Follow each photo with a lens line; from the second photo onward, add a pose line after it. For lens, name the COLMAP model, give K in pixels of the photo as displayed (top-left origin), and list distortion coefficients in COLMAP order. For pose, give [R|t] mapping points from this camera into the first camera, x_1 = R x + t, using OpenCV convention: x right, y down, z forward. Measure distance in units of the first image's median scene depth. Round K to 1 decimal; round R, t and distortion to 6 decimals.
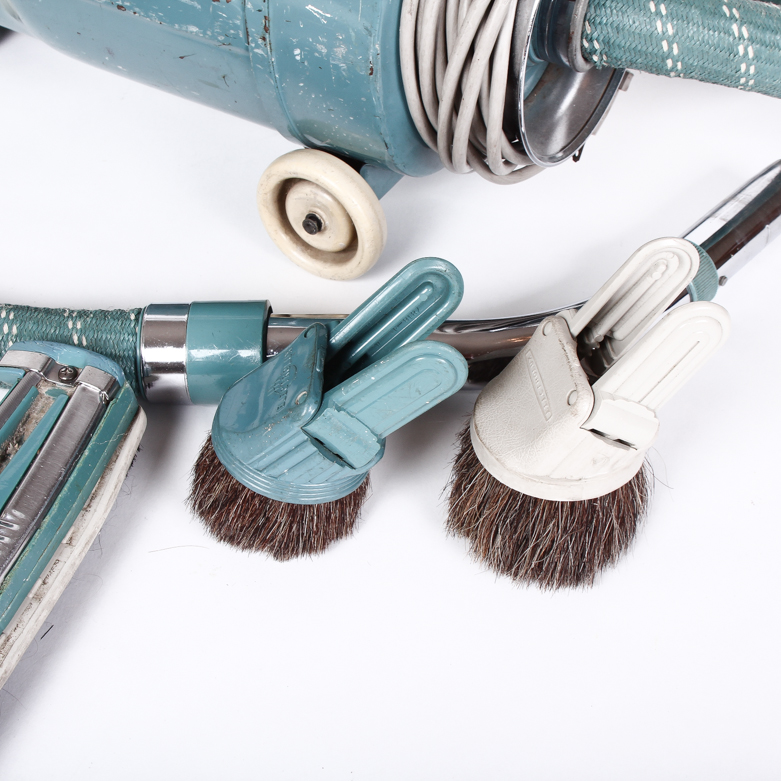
lens RADIAL K [[1355.0, 0, 392.4], [0, 1355.0, 394.7], [0, 0, 1]] dist [-0.075889, 0.000000]
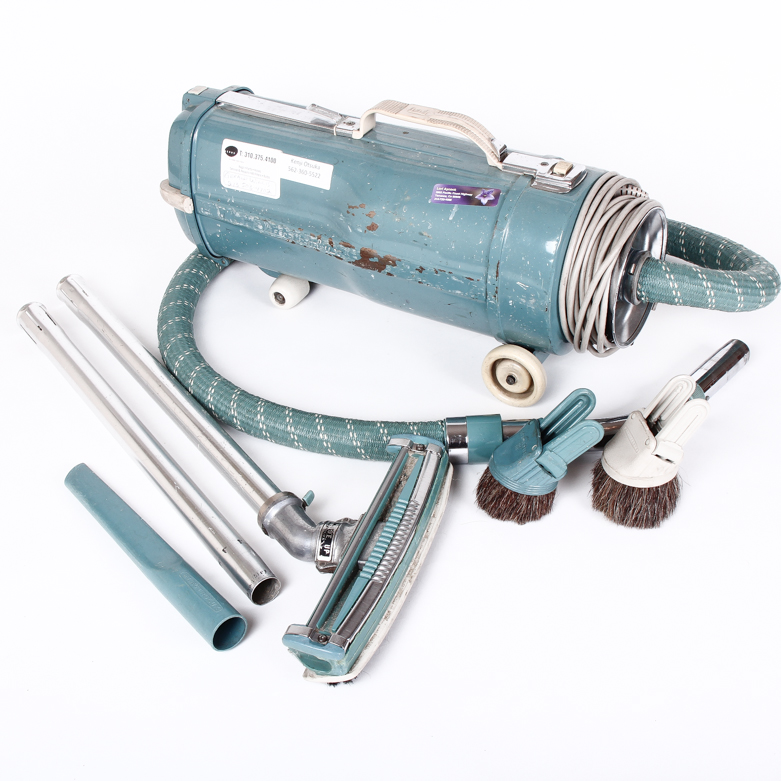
lens RADIAL K [[1355.0, 0, 408.3], [0, 1355.0, 391.8], [0, 0, 1]] dist [-0.075889, 0.000000]
pose [[0.999072, -0.040851, 0.013642, -0.278358], [0.042361, 0.989236, -0.140060, 0.201725], [-0.007774, 0.140508, 0.990049, -1.207869]]
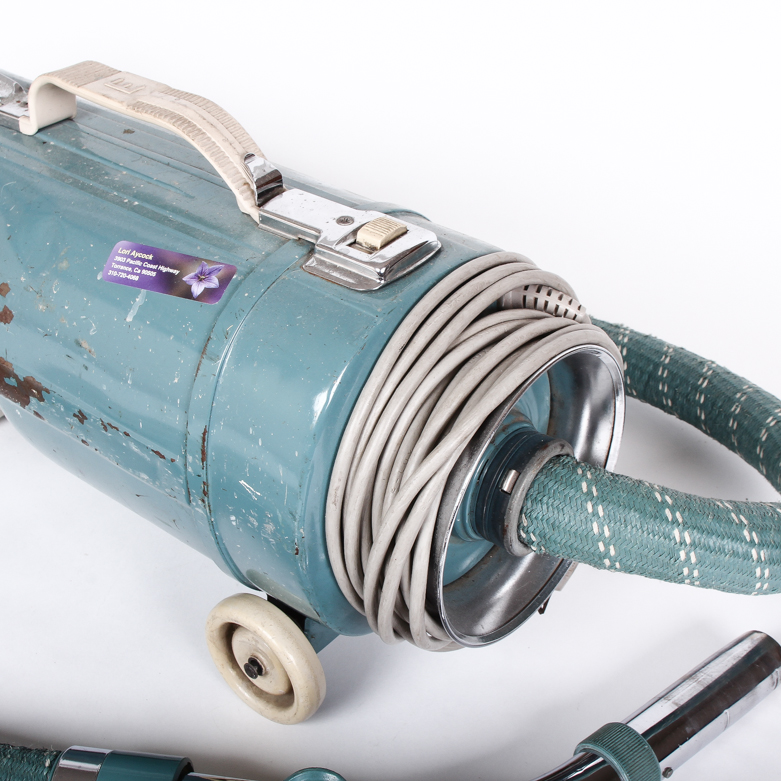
lens RADIAL K [[1355.0, 0, 394.7], [0, 1355.0, 397.0], [0, 0, 1]] dist [-0.075889, 0.000000]
pose [[0.991073, 0.078550, -0.107720, 0.150862], [-0.095413, 0.982234, -0.161592, -0.192761], [0.093113, 0.170427, 0.980961, 0.008386]]
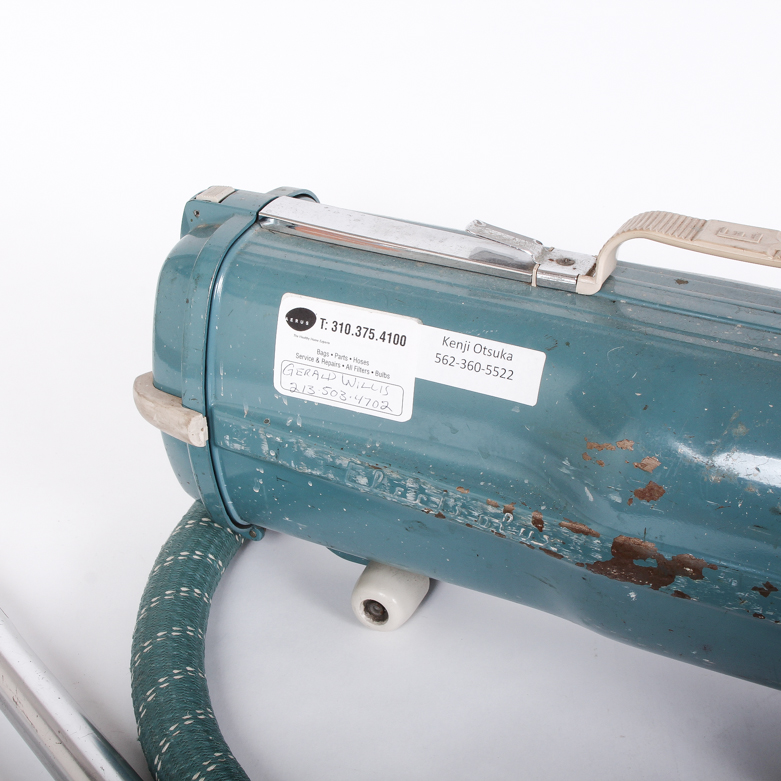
lens RADIAL K [[1355.0, 0, 392.7], [0, 1355.0, 385.7], [0, 0, 1]] dist [-0.075889, 0.000000]
pose [[0.993610, -0.044919, 0.103543, -0.594584], [0.069268, 0.966995, -0.245198, -0.248795], [-0.089111, 0.250804, 0.963928, 0.068251]]
